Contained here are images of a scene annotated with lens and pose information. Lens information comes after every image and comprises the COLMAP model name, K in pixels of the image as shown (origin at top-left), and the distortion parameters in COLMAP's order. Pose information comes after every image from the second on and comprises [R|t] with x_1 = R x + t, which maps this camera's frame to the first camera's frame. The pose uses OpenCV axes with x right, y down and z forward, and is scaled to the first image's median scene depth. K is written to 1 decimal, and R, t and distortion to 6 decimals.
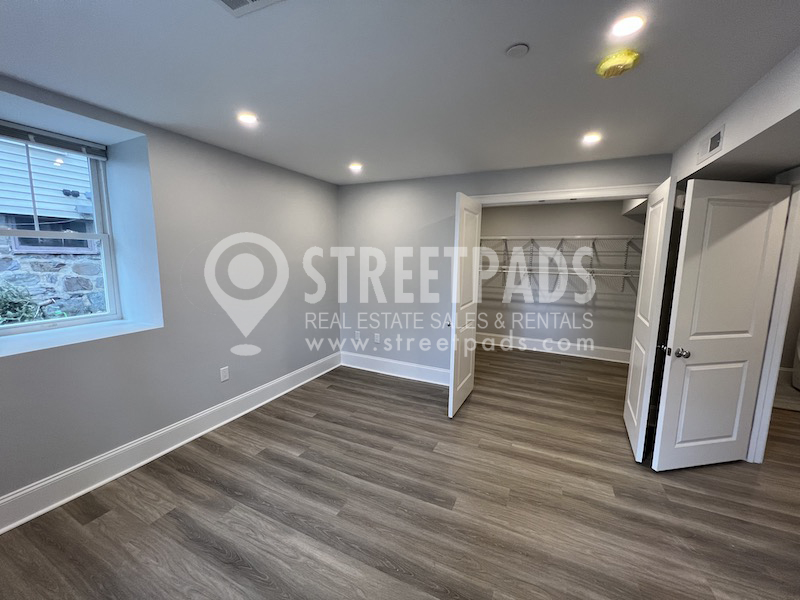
lens RADIAL K [[318.7, 0, 397.4], [0, 318.7, 298.3], [0, 0, 1]] dist [0.000573, 0.000198]
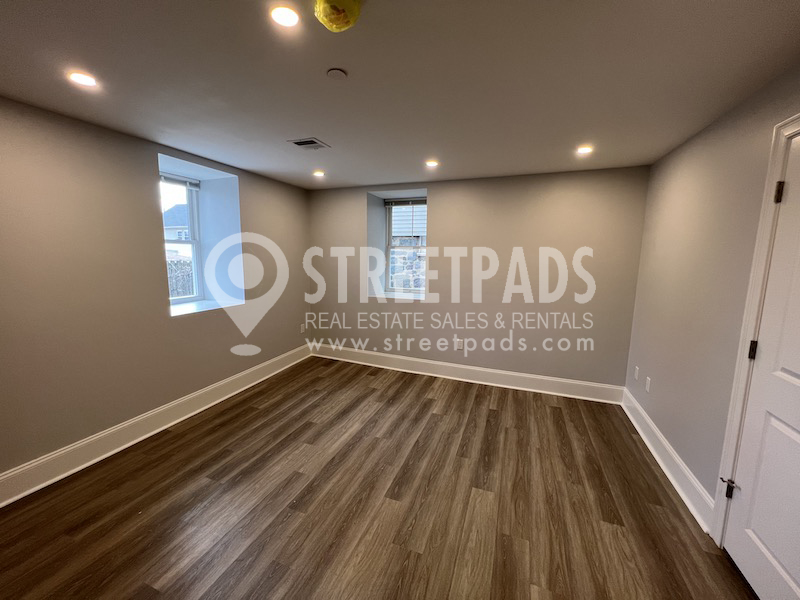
lens RADIAL K [[318.7, 0, 397.4], [0, 318.7, 298.3], [0, 0, 1]] dist [0.000573, 0.000198]
pose [[0.093179, 0.125665, -0.987687, 0.821143], [-0.150027, 0.982449, 0.110845, -0.073243], [0.984281, 0.137851, 0.110397, 0.607415]]
